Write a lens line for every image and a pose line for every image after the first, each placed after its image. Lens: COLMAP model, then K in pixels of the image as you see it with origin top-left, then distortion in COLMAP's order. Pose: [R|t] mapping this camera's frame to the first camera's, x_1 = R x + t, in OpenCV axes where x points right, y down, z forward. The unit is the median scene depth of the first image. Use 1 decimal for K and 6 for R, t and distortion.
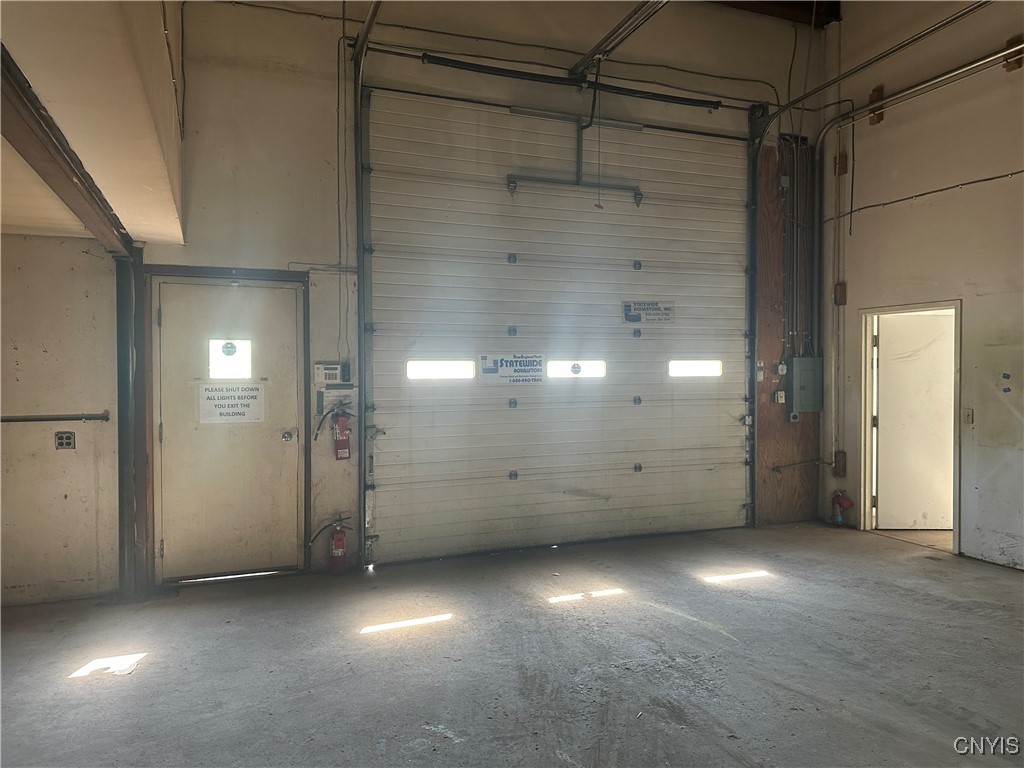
lens RADIAL K [[712.0, 0, 512.0], [0, 712.0, 384.0], [0, 0, 1]] dist [0.092115, -0.128556]
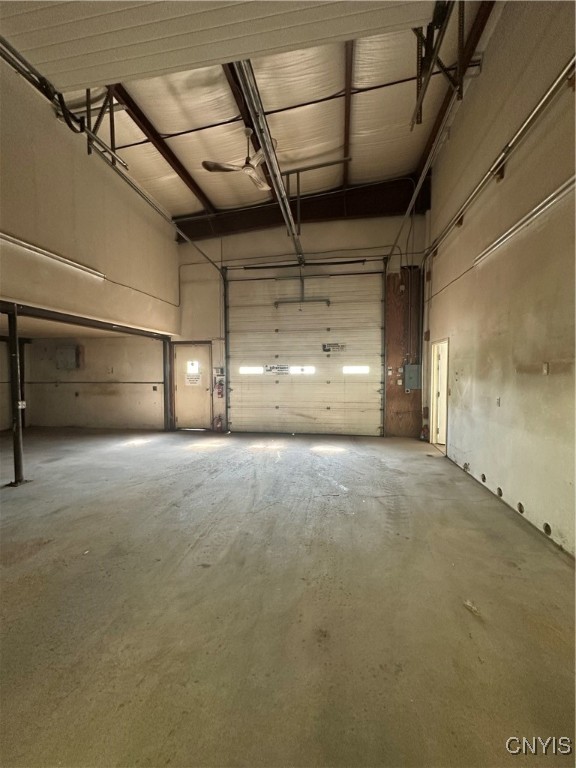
lens RADIAL K [[303.7, 0, 288.0], [0, 303.7, 384.0], [0, 0, 1]] dist [-0.000649, -0.000010]
pose [[0.856031, 0.022815, -0.516421, 0.663818], [-0.010497, 0.999587, 0.026761, 0.002103], [0.516818, -0.017488, 0.855917, -0.013234]]
